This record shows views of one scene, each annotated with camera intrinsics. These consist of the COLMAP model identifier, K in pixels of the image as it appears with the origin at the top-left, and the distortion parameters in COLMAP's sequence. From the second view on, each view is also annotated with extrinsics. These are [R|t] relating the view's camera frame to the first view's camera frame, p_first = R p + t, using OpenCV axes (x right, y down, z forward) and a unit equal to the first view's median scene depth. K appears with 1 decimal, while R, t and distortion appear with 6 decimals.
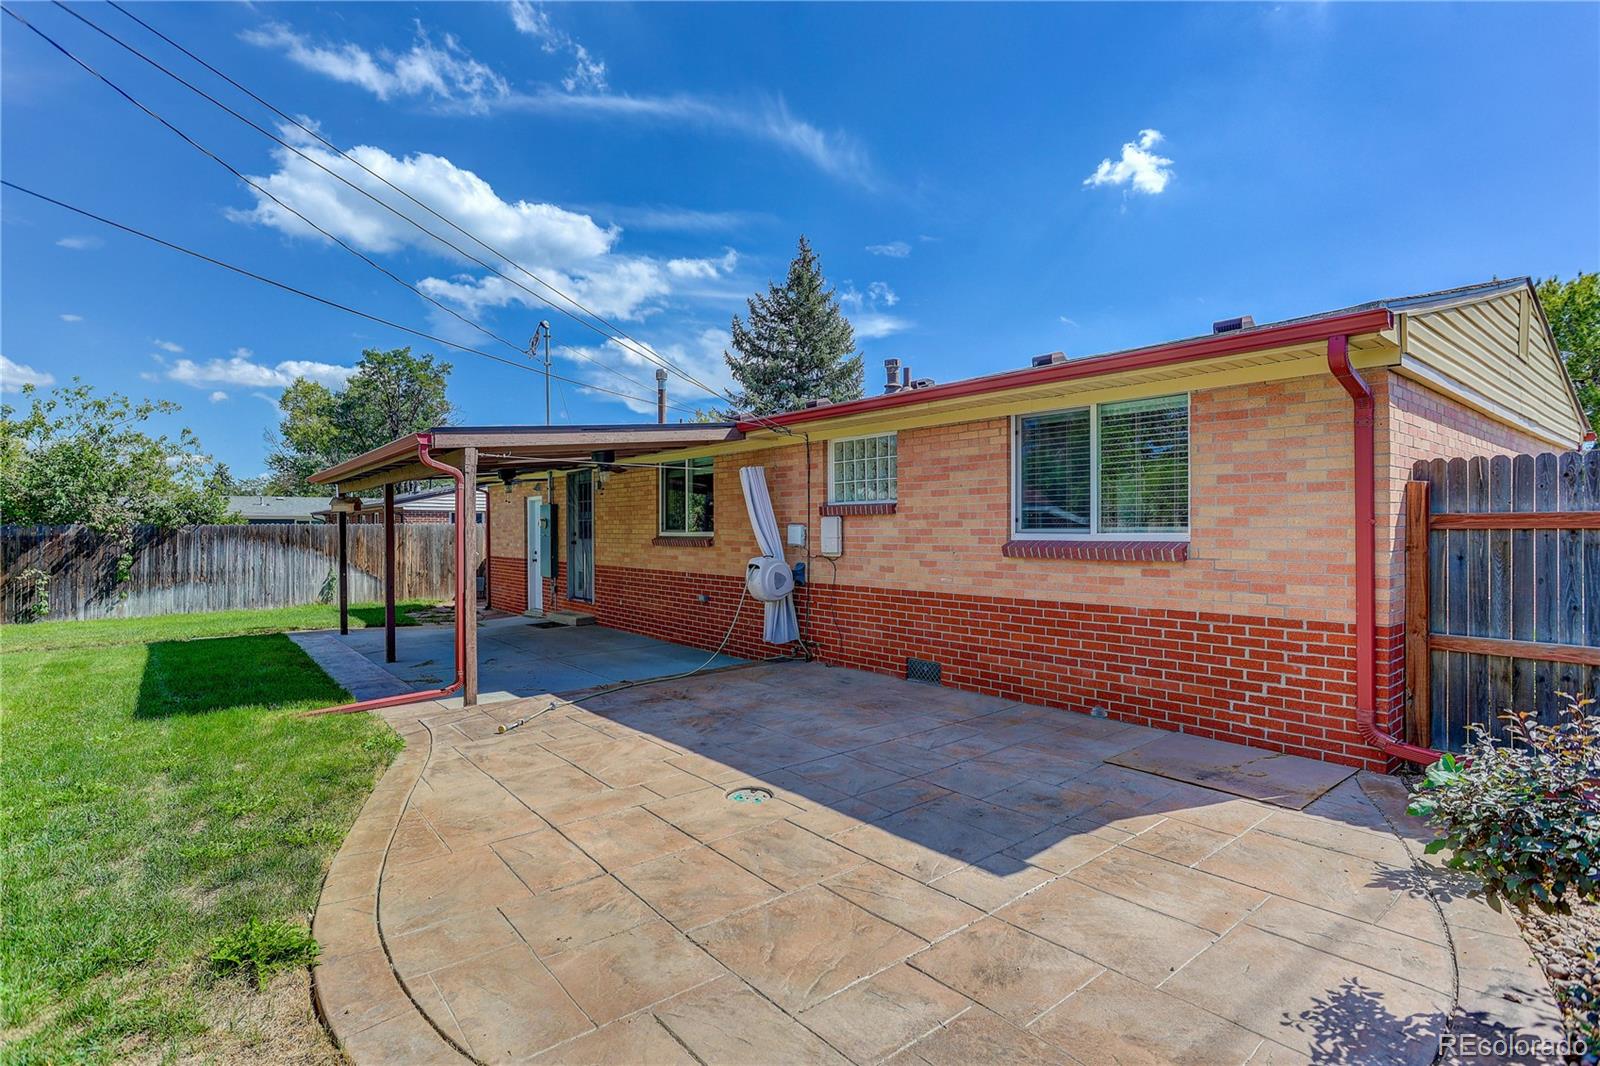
lens RADIAL K [[774.0, 0, 797.0], [0, 774.0, 539.3], [0, 0, 1]] dist [-0.003345, 0.002037]
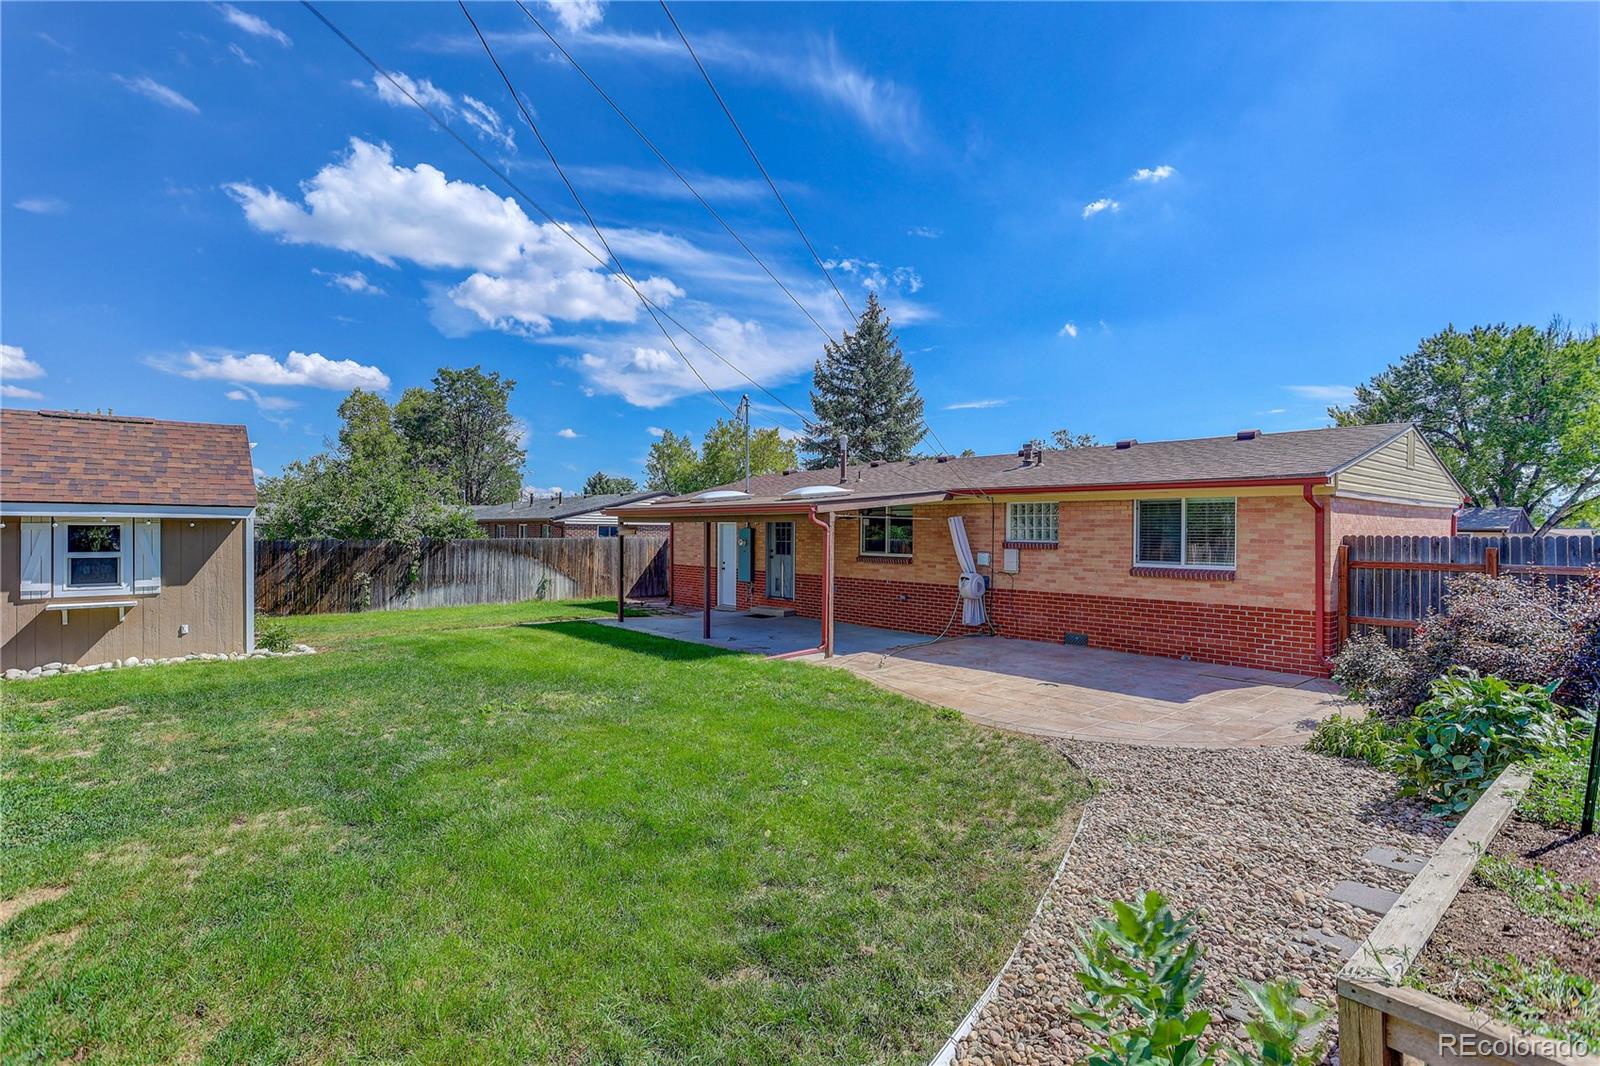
lens RADIAL K [[774.0, 0, 802.4], [0, 774.0, 536.0], [0, 0, 1]] dist [-0.003345, 0.002037]
pose [[0.999708, 0.008670, 0.022576, -0.488213], [-0.008564, 0.999952, -0.004827, -0.049707], [-0.022616, 0.004632, 0.999733, -0.723675]]
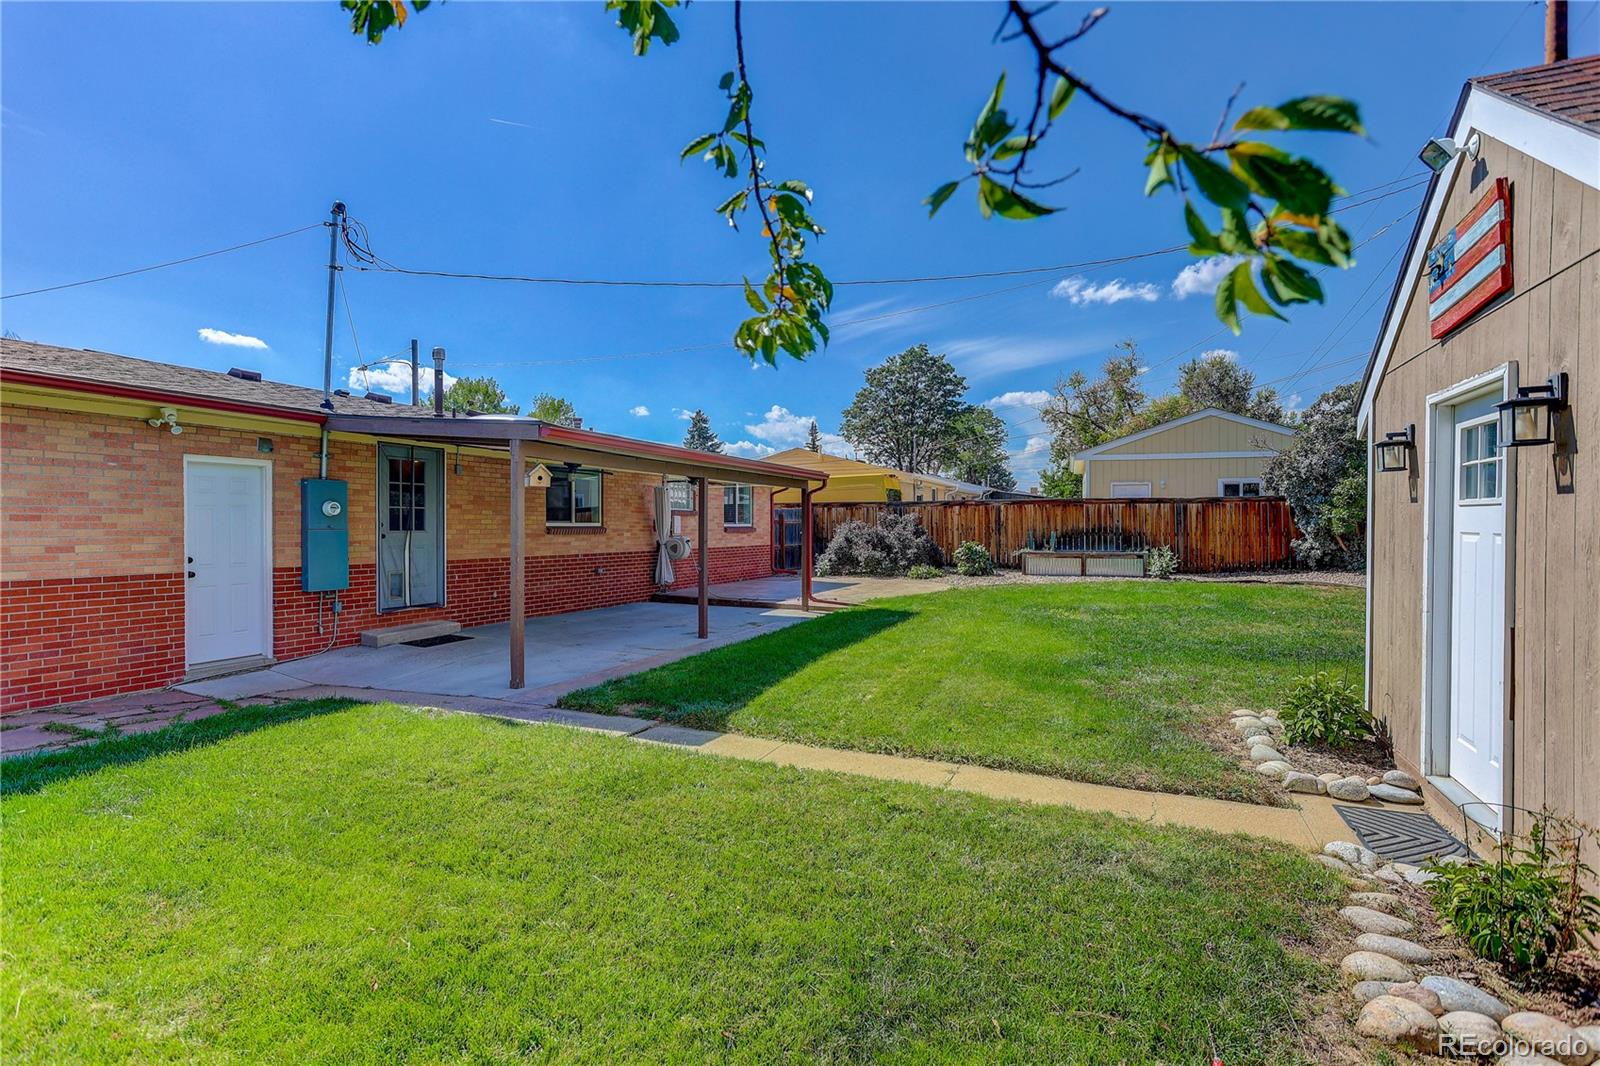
lens RADIAL K [[774.0, 0, 808.1], [0, 774.0, 526.9], [0, 0, 1]] dist [-0.003345, 0.002037]
pose [[-0.460894, -0.022538, 0.887169, -2.068968], [-0.018302, 0.999706, 0.015889, -0.042267], [-0.887267, -0.008914, -0.461171, 1.784861]]
